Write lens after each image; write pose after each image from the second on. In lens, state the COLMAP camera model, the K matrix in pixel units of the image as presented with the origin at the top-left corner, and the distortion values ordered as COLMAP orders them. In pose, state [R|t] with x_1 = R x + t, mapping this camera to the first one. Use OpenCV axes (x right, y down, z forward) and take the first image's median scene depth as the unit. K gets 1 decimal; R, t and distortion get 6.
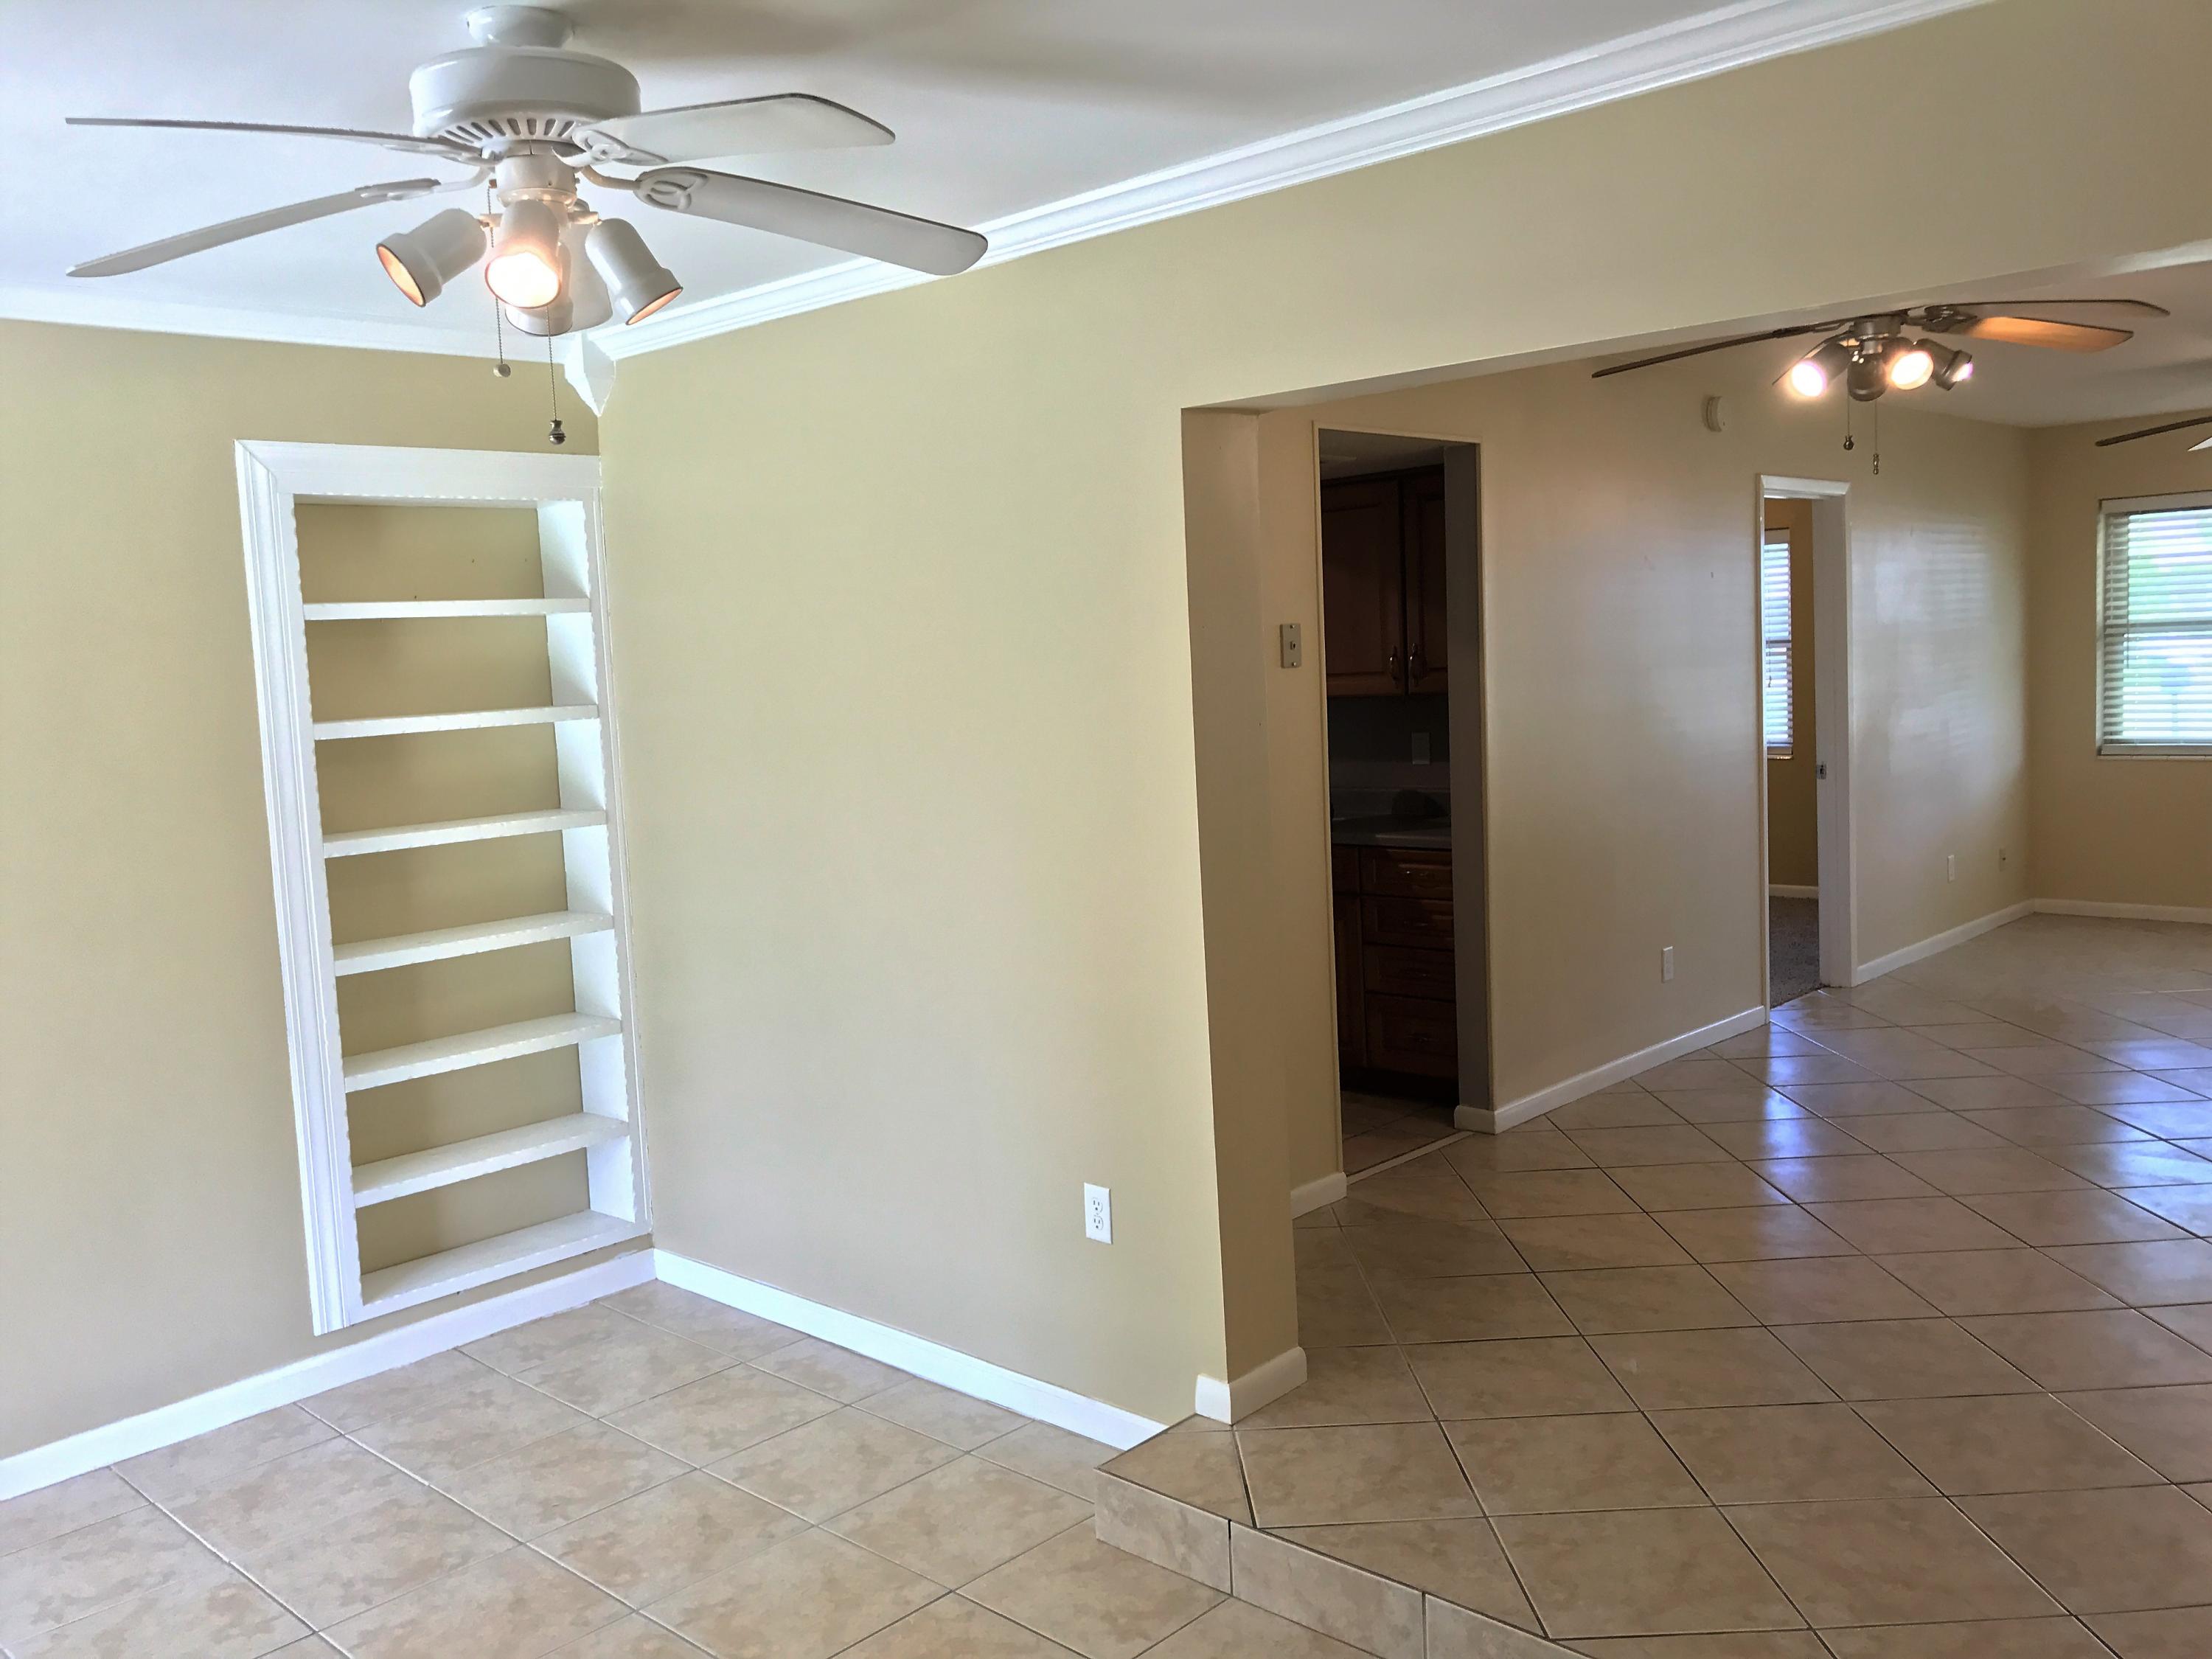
lens RADIAL K [[1807.7, 0, 1112.8], [0, 1807.7, 819.1], [0, 0, 1]] dist [0.013059, -0.014558]
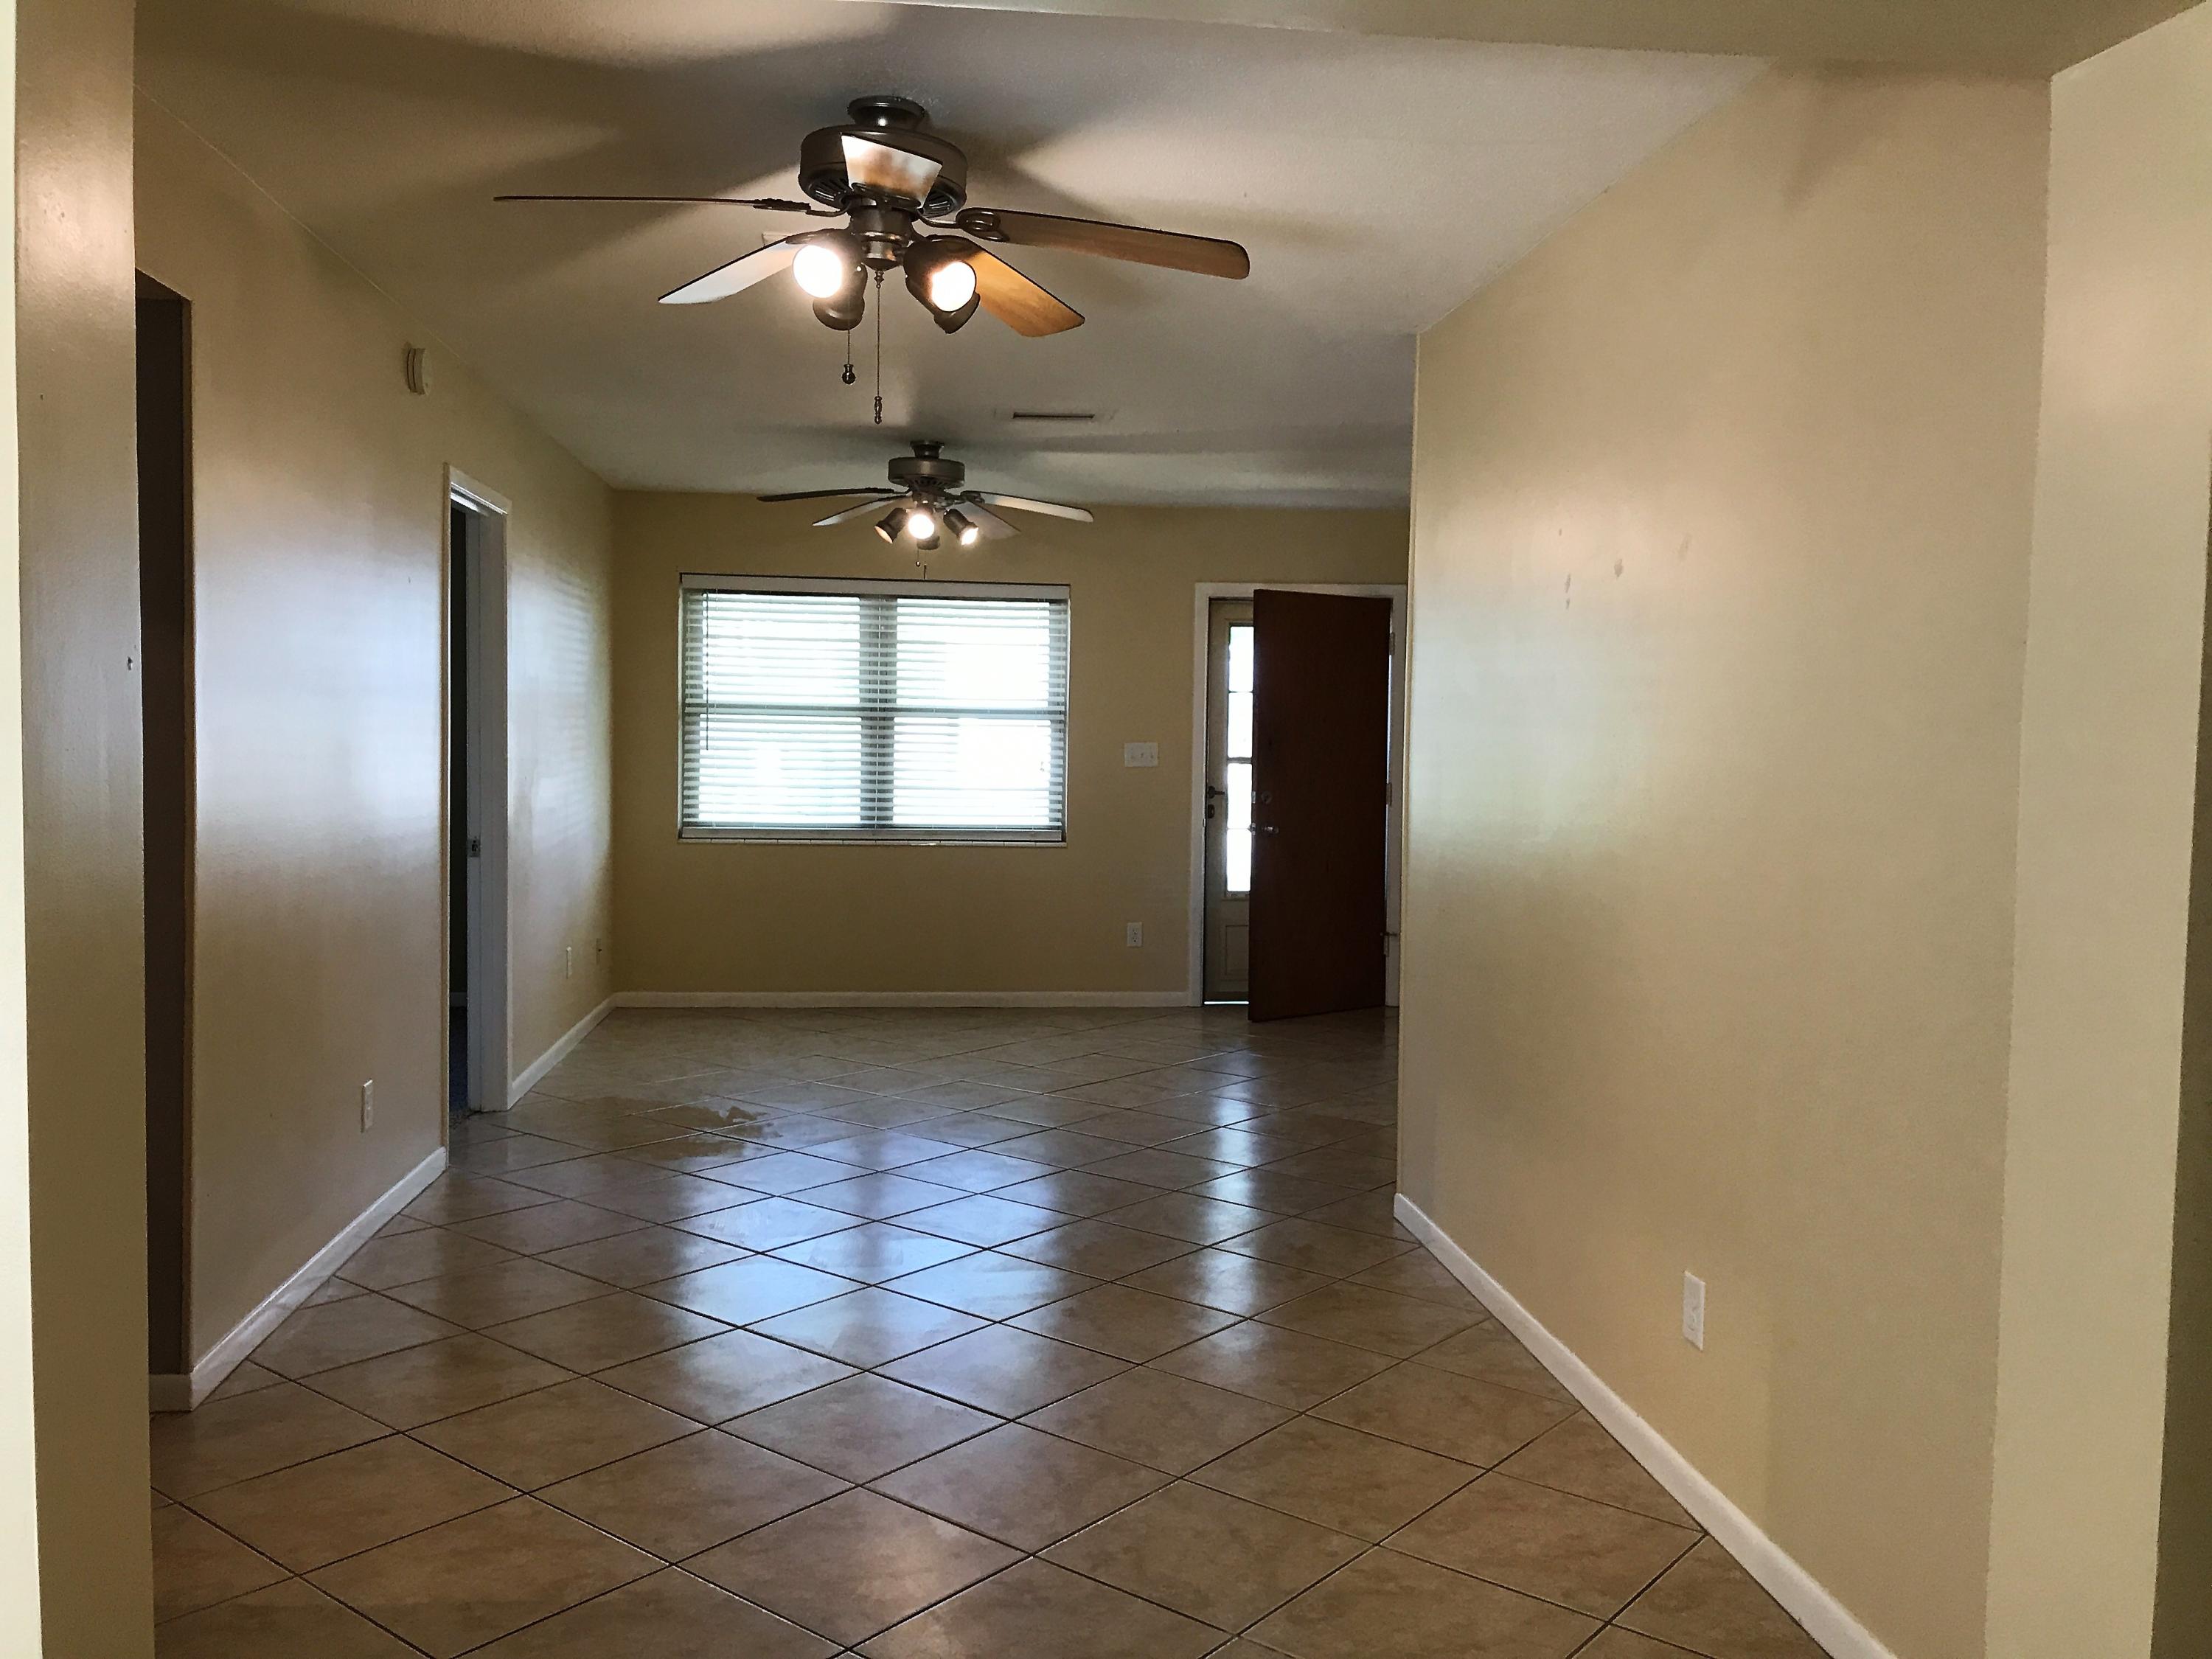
lens RADIAL K [[1807.7, 0, 1112.8], [0, 1807.7, 819.1], [0, 0, 1]] dist [0.013059, -0.014558]
pose [[0.646634, 0.020475, 0.762526, -0.045110], [0.023601, 0.998624, -0.046828, 0.005830], [-0.762436, 0.048277, 0.645261, 0.250453]]
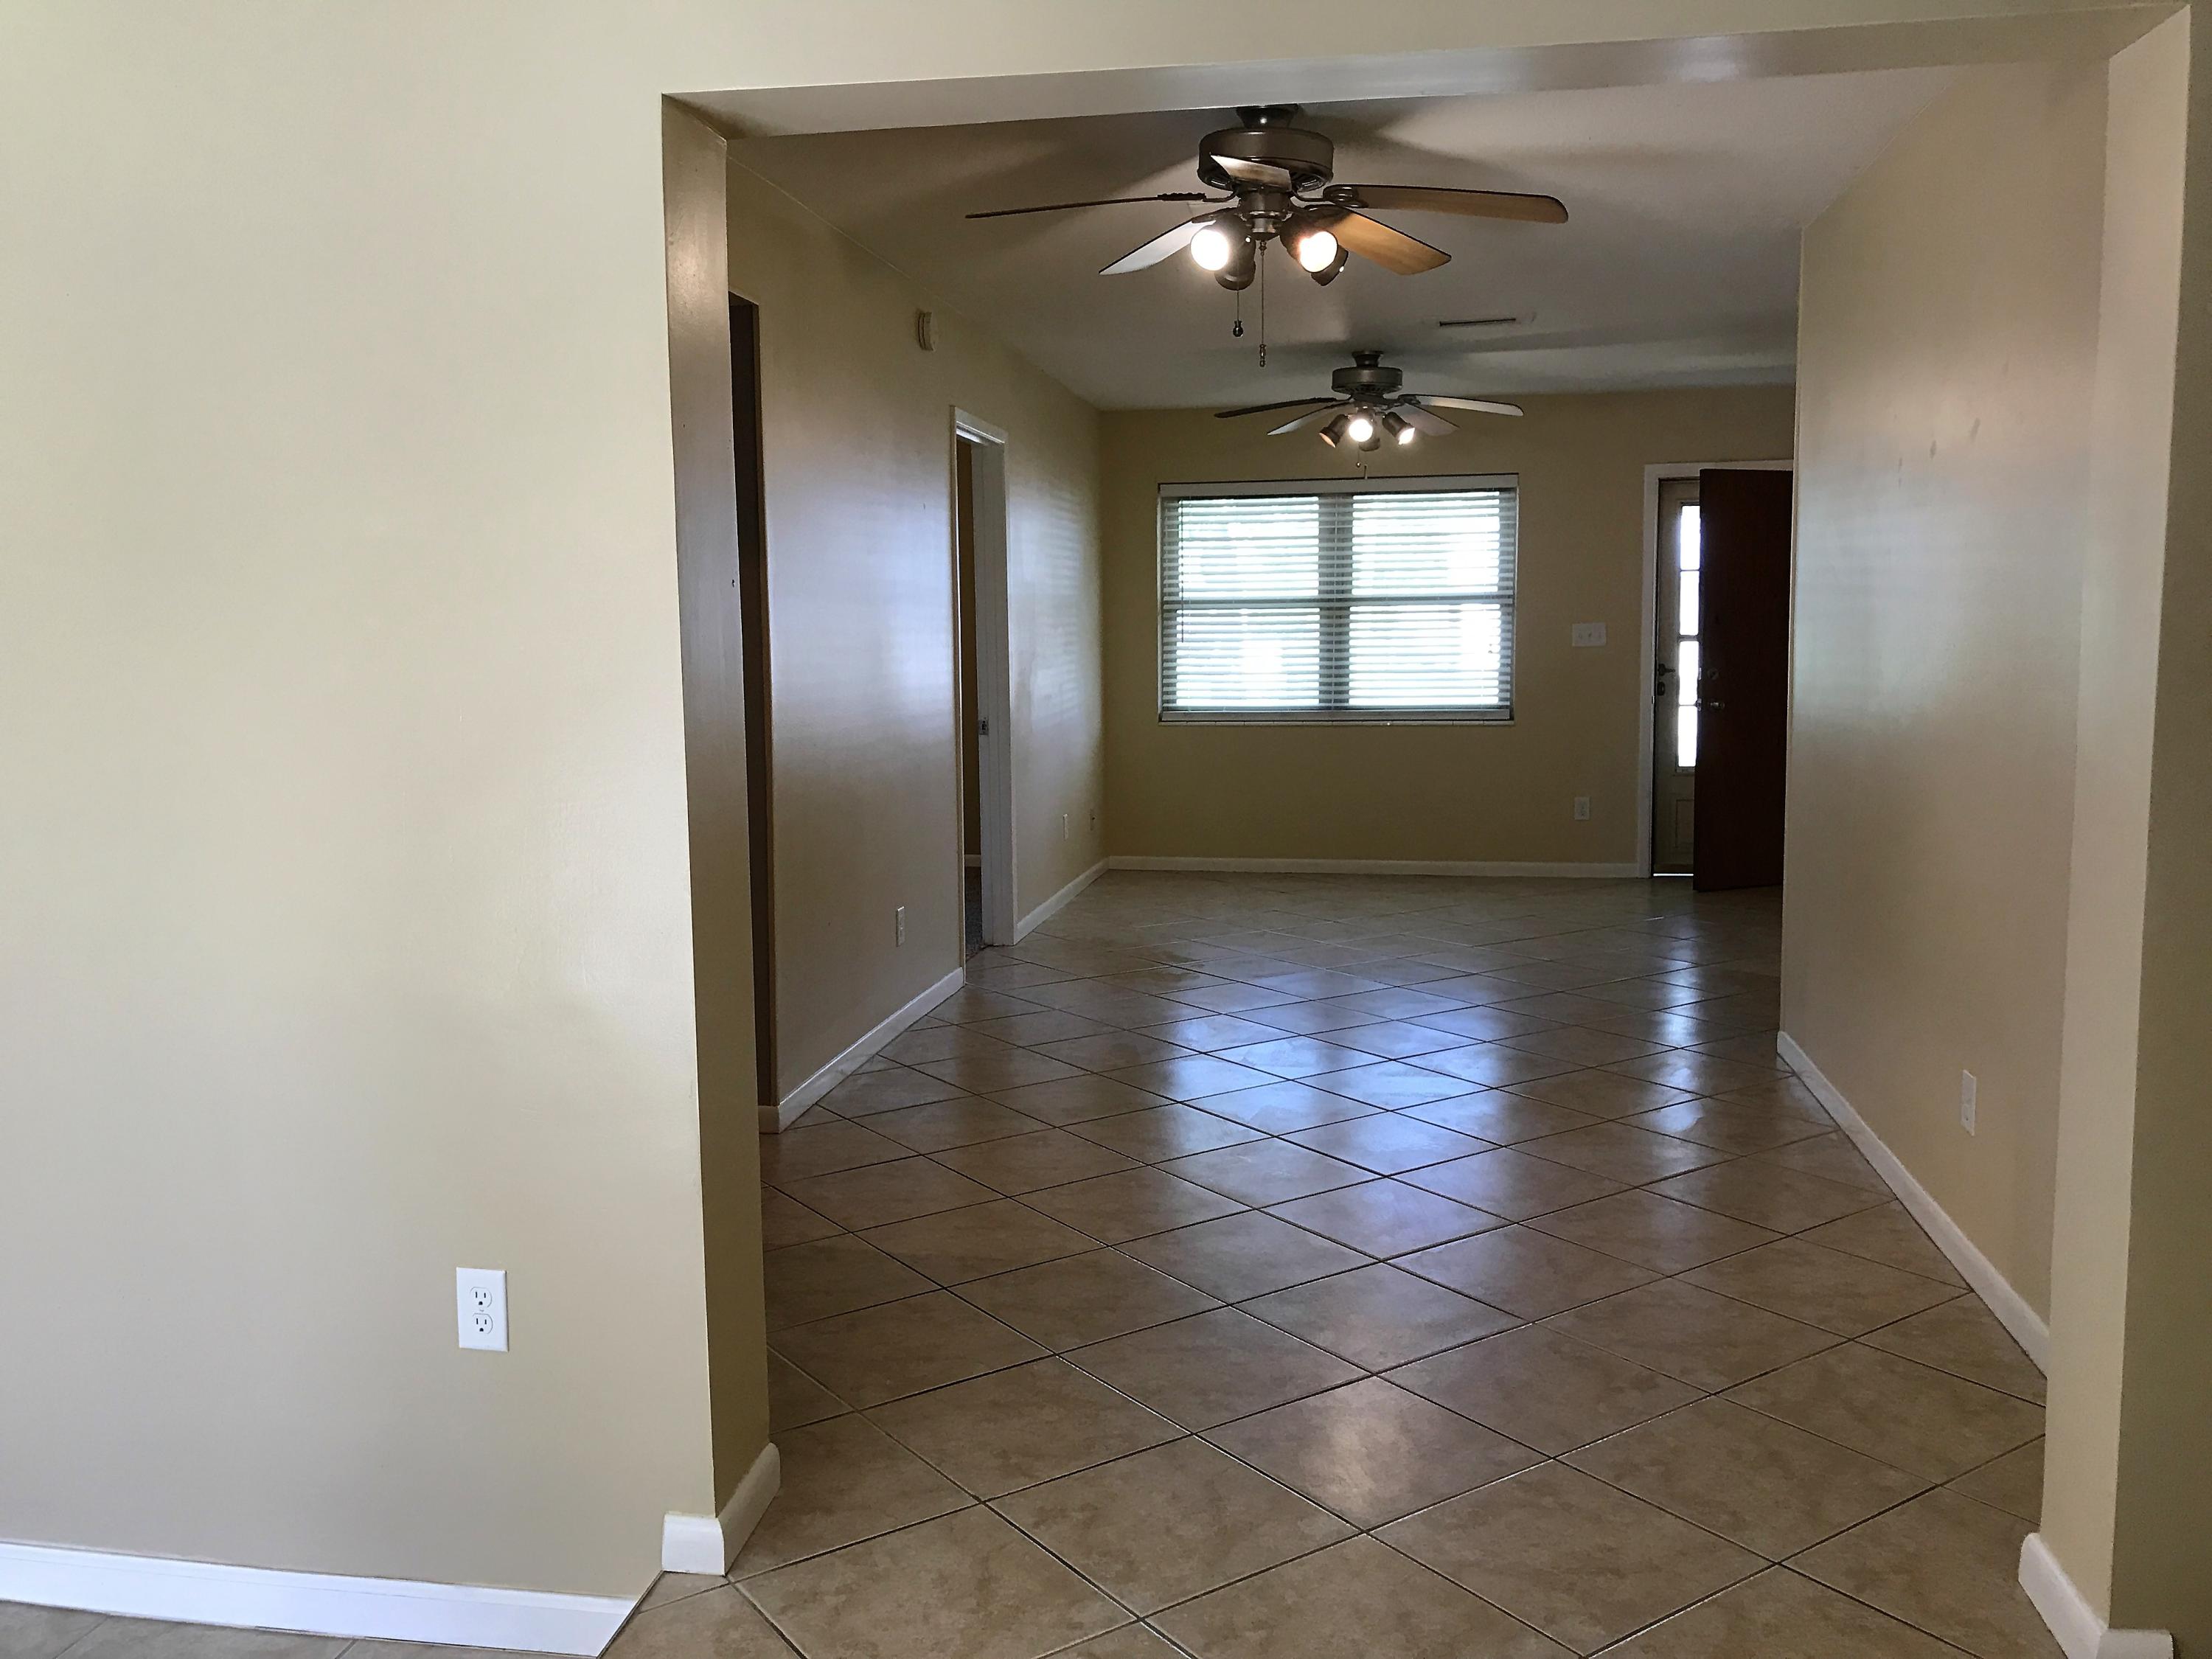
lens RADIAL K [[1793.7, 0, 1094.8], [0, 1793.7, 830.3], [0, 0, 1]] dist [0.042202, -0.069120]
pose [[0.837374, -0.027734, 0.545927, -0.087835], [0.024992, 0.999610, 0.012447, 0.018249], [-0.546059, 0.003221, 0.837740, 0.153850]]
